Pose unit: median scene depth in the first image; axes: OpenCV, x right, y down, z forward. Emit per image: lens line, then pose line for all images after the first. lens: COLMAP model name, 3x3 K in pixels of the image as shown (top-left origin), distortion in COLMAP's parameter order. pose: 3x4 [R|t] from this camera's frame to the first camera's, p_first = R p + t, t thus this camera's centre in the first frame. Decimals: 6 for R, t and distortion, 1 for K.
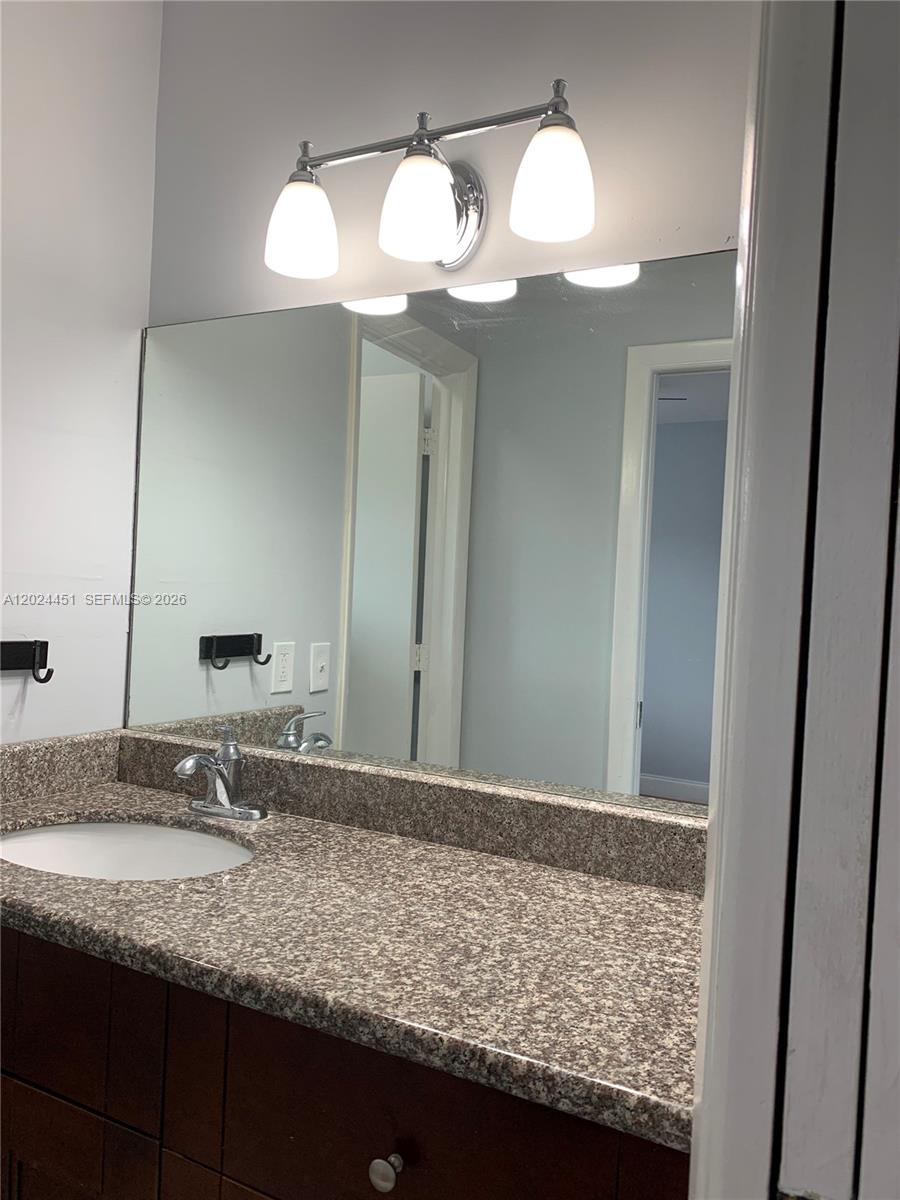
lens RADIAL K [[910.0, 0, 448.6], [0, 910.0, 600.1], [0, 0, 1]] dist [-0.011179, 0.006489]
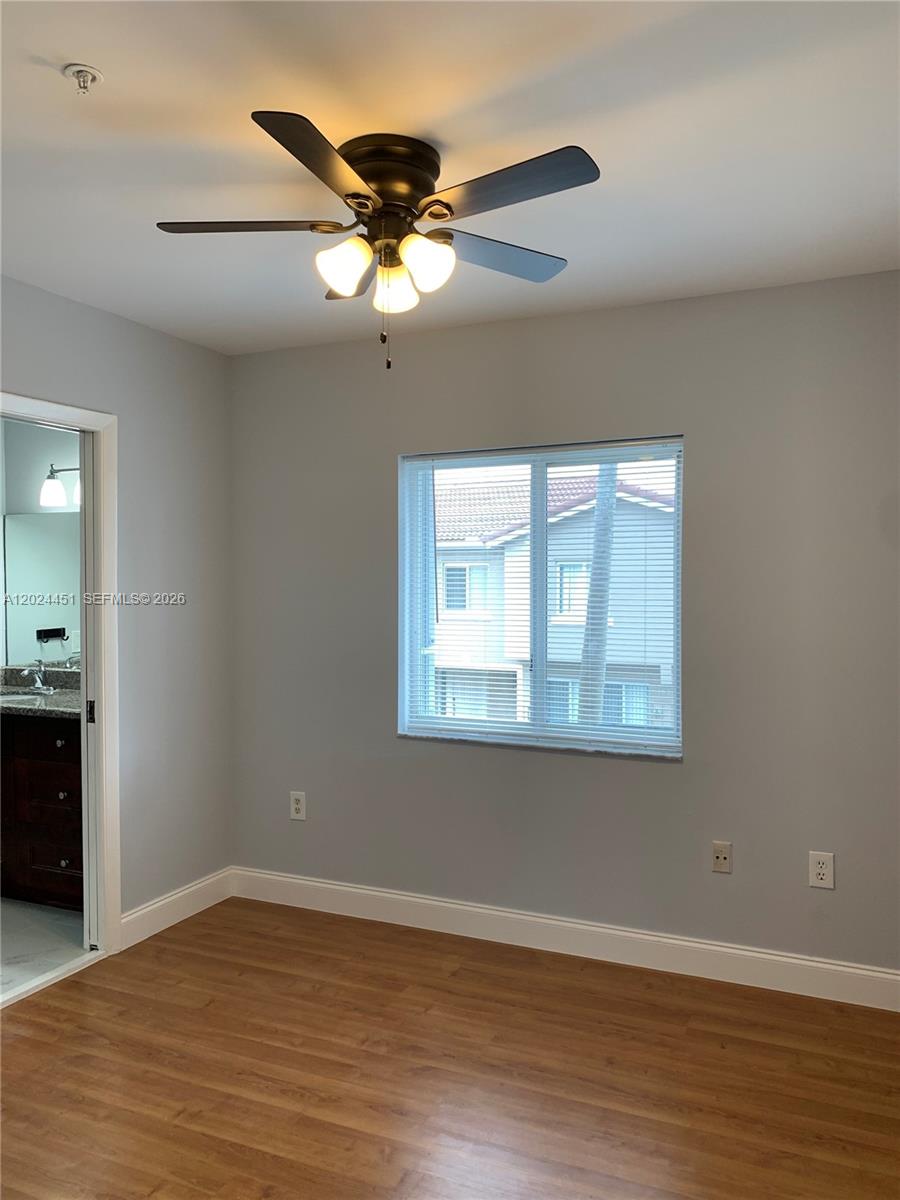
lens RADIAL K [[910.0, 0, 456.5], [0, 910.0, 605.8], [0, 0, 1]] dist [-0.011179, 0.006489]
pose [[0.995214, -0.054655, 0.081011, 0.753365], [0.052235, 0.998131, 0.031703, -0.051303], [-0.082592, -0.027320, 0.996209, -1.764955]]
